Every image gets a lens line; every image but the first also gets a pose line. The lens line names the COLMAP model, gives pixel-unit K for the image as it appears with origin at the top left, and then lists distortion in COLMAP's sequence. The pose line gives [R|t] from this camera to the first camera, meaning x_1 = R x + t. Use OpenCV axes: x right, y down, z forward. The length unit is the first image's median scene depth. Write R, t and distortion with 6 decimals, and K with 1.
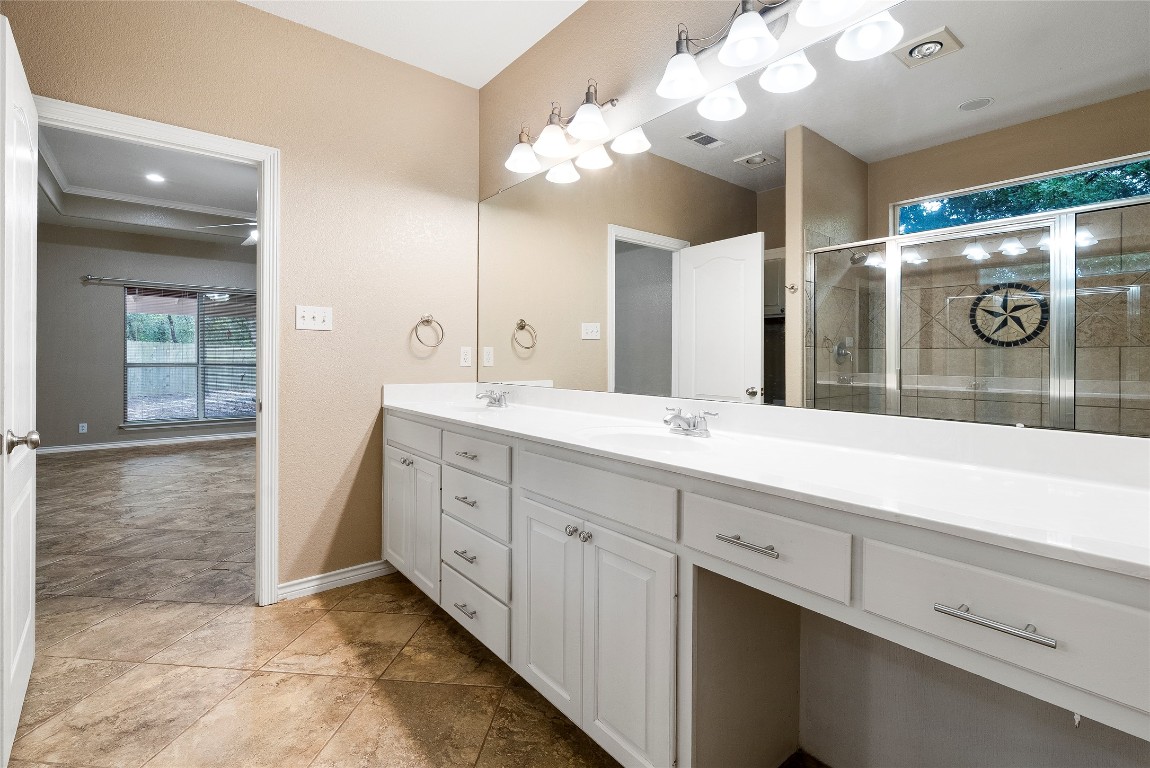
lens RADIAL K [[513.9, 0, 556.4], [0, 513.9, 356.3], [0, 0, 1]] dist [-0.005474, 0.000225]
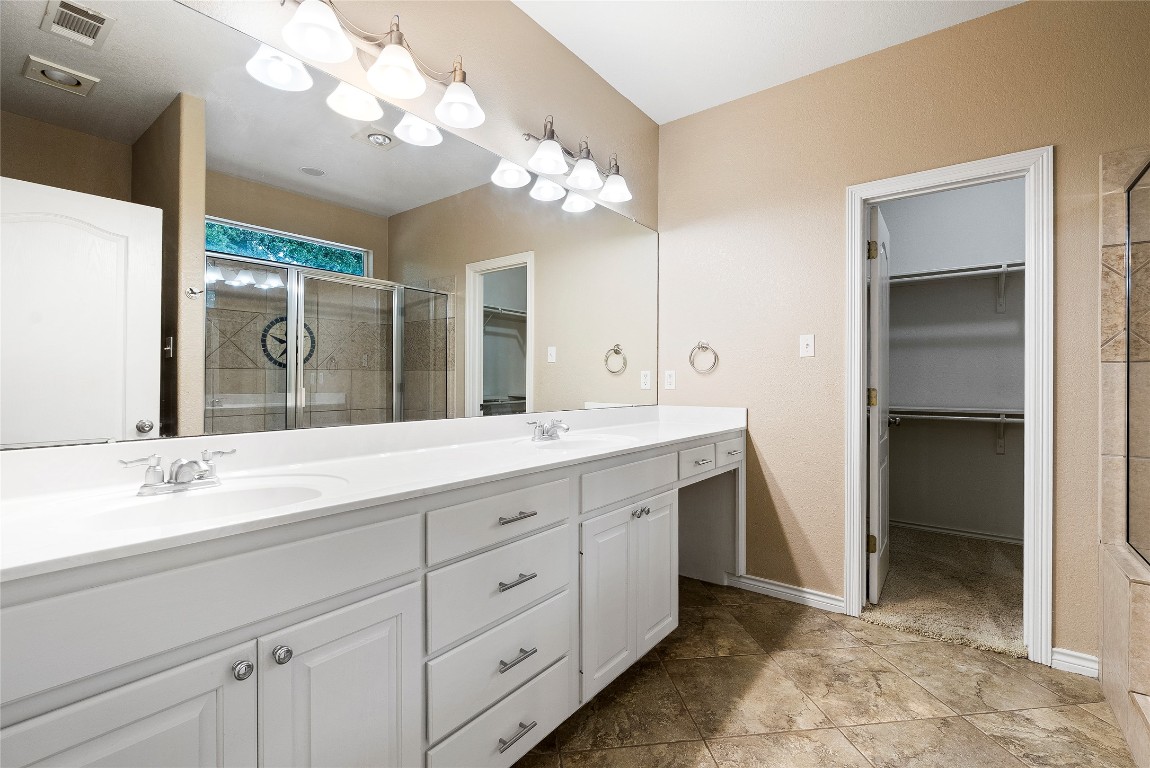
lens RADIAL K [[513.9, 0, 571.2], [0, 513.9, 381.3], [0, 0, 1]] dist [-0.005474, 0.000225]
pose [[-0.236819, -0.009123, 0.971511, -0.763562], [-0.007007, 0.999946, 0.007682, -0.001854], [-0.971528, -0.004988, -0.236870, 0.949995]]
